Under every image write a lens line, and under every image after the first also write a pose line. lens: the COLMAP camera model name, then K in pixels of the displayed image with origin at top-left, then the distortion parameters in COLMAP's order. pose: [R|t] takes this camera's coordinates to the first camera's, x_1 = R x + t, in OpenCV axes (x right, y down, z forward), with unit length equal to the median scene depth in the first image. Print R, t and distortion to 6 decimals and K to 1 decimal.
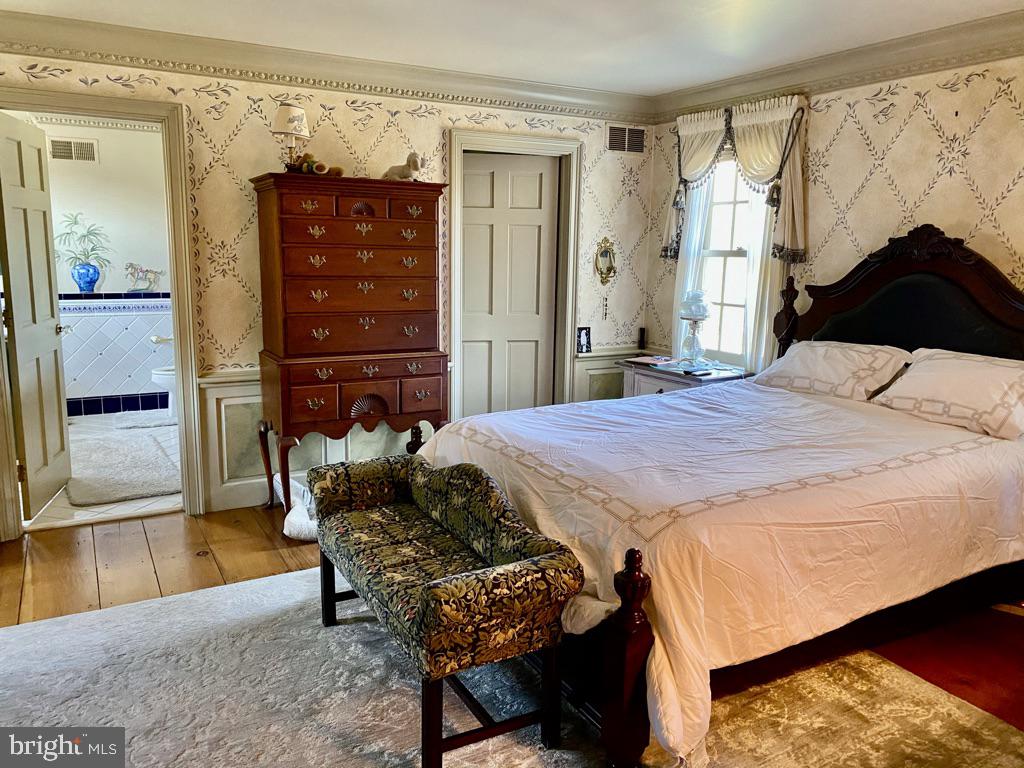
lens RADIAL K [[775.7, 0, 512.0], [0, 775.7, 384.0], [0, 0, 1]] dist [0.049554, -0.051703]
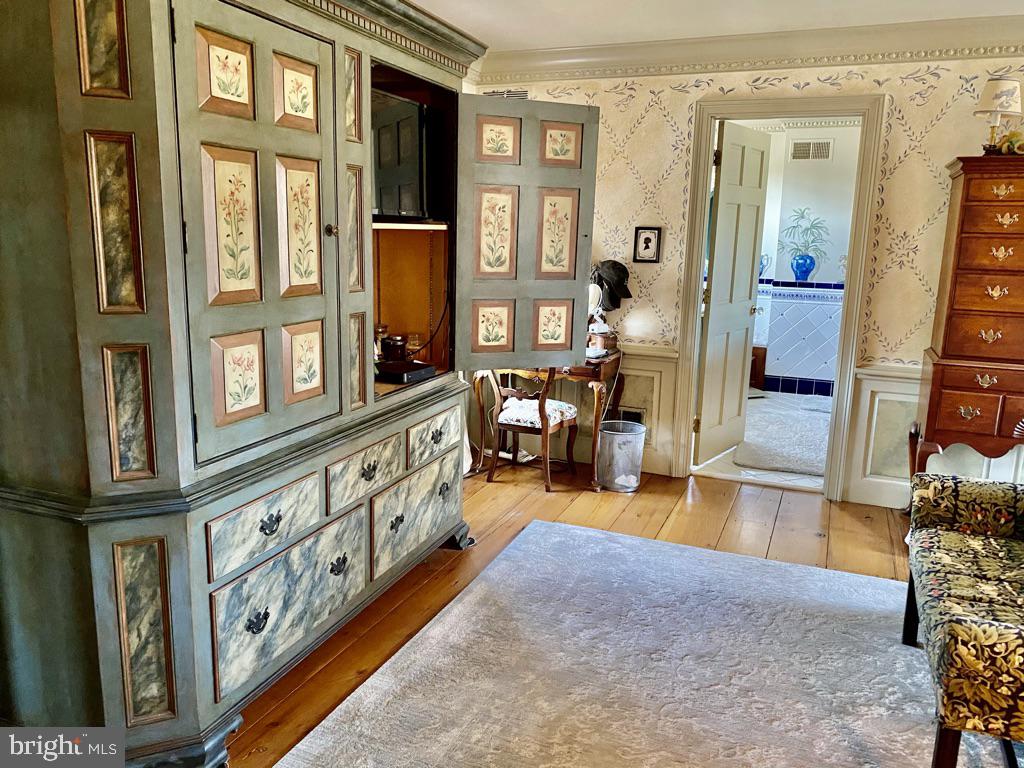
lens RADIAL K [[775.7, 0, 512.0], [0, 775.7, 384.0], [0, 0, 1]] dist [0.049554, -0.051703]
pose [[0.623598, 0.152155, -0.766795, 0.108759], [-0.147690, 0.986142, 0.075571, 0.002432], [0.767667, 0.066122, 0.637428, 0.019476]]
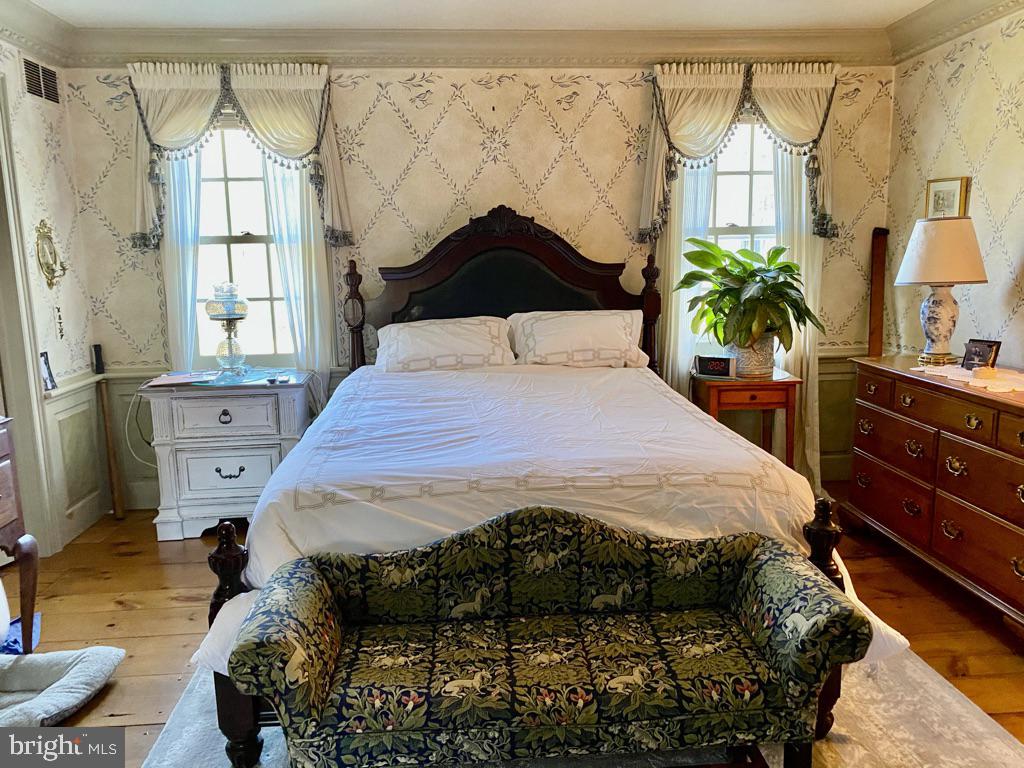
lens RADIAL K [[775.7, 0, 512.0], [0, 775.7, 384.0], [0, 0, 1]] dist [0.049554, -0.051703]
pose [[0.435935, -0.180312, 0.881730, -0.458860], [0.184011, 0.976885, 0.108794, -0.062890], [-0.880966, 0.114820, 0.459038, 0.451957]]
